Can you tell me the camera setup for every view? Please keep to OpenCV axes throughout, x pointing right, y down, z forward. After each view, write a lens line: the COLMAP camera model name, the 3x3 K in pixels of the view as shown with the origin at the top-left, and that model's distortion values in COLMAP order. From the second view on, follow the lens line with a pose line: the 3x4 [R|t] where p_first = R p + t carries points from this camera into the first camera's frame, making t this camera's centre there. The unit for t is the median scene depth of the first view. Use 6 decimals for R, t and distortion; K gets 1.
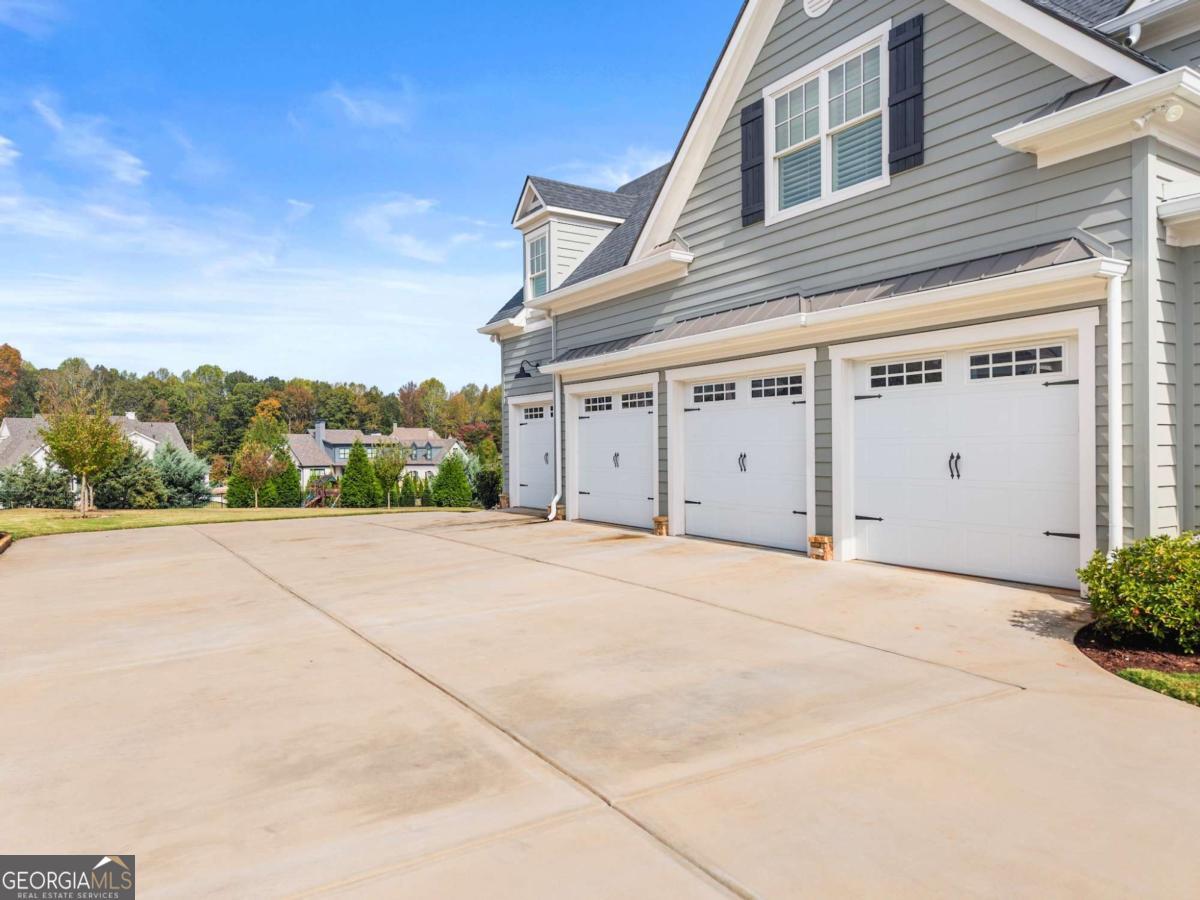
lens RADIAL K [[795.1, 0, 591.5], [0, 795.1, 451.0], [0, 0, 1]] dist [0.068443, -0.089758]
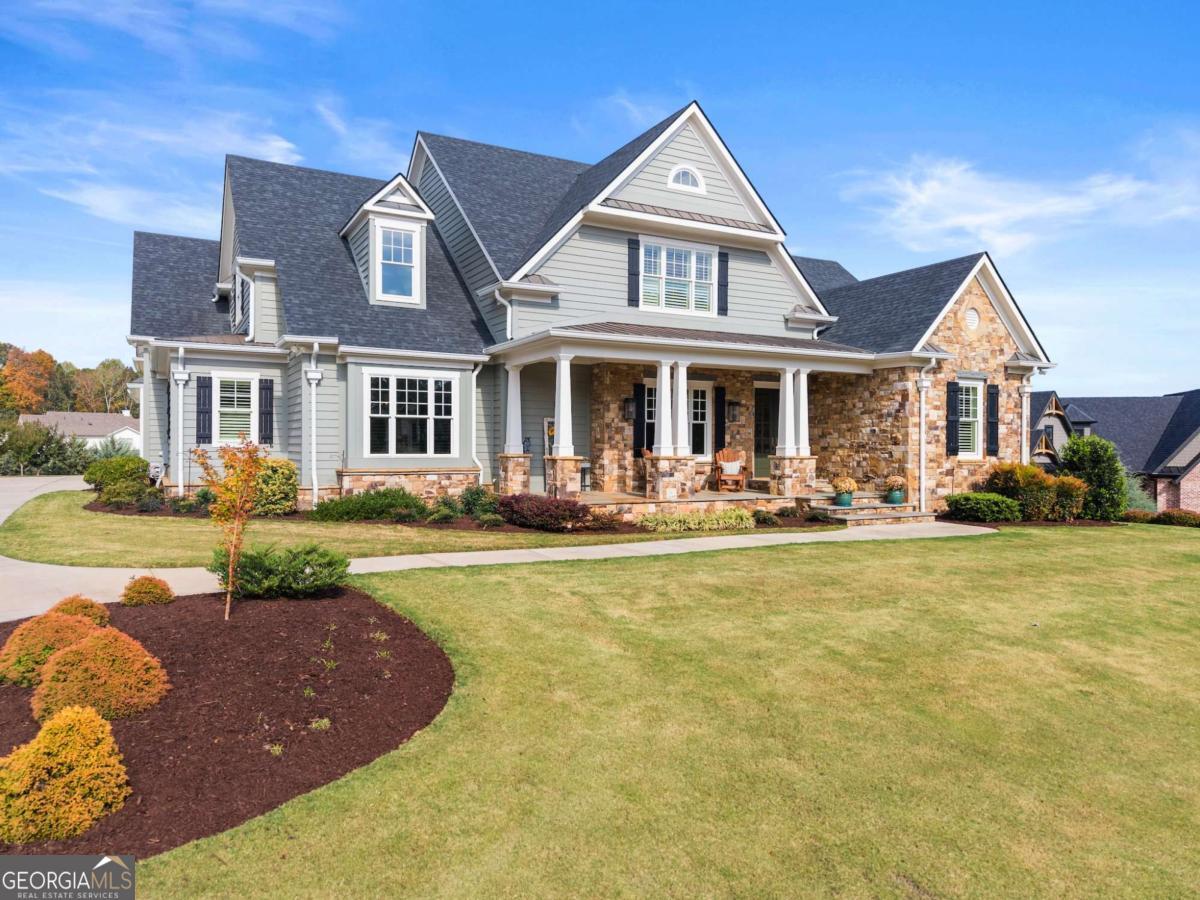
lens RADIAL K [[795.1, 0, 591.5], [0, 795.1, 451.0], [0, 0, 1]] dist [0.068443, -0.089758]
pose [[0.998207, 0.011613, -0.058722, 0.100506], [-0.011505, 0.999931, 0.002172, 0.000873], [0.058743, -0.001493, 0.998272, -0.083296]]
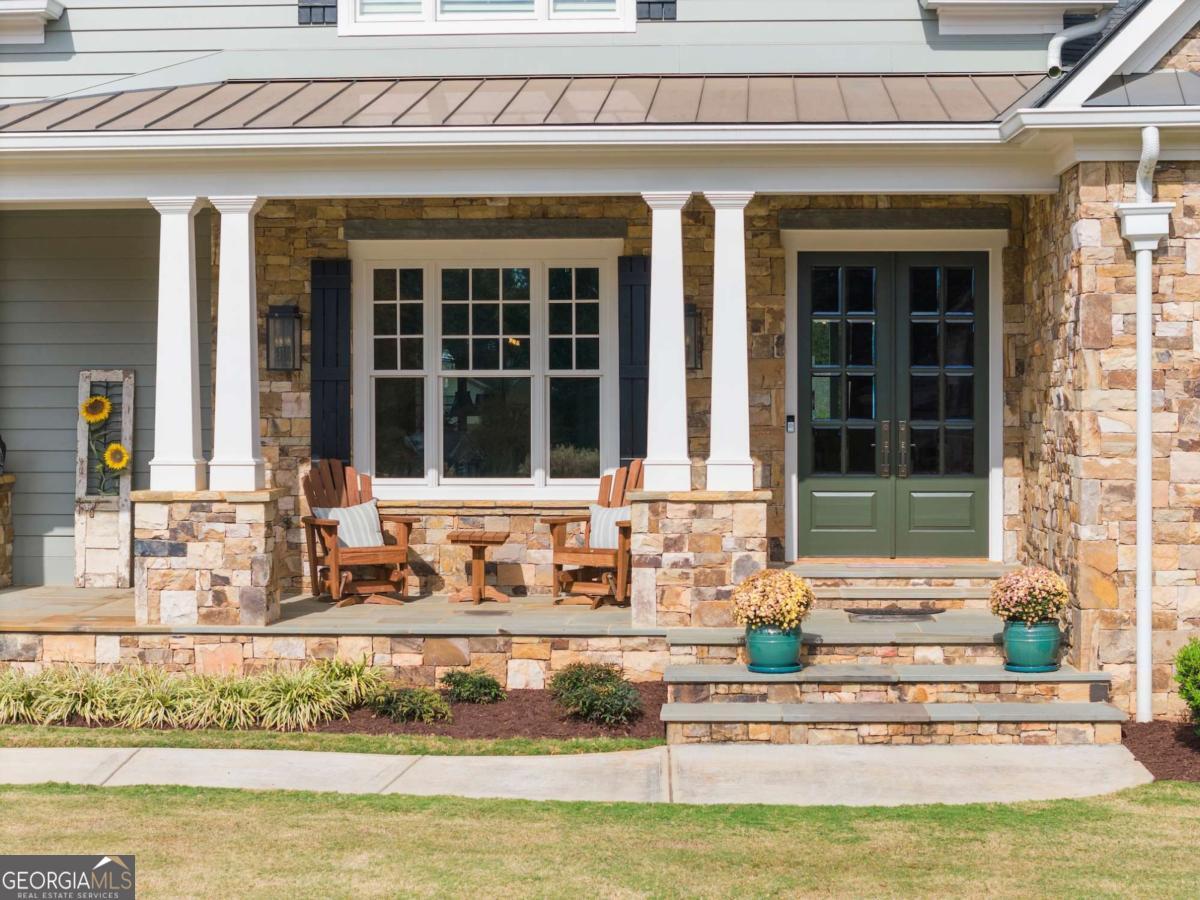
lens RADIAL K [[2388.1, 0, 600.0], [0, 2388.1, 450.0], [0, 0, 1]] dist [-0.264462, 0.578335]
pose [[0.820225, 0.015313, -0.571835, 0.165587], [-0.004972, 0.999795, 0.019641, -0.001720], [0.572019, -0.013267, 0.820133, -0.055646]]
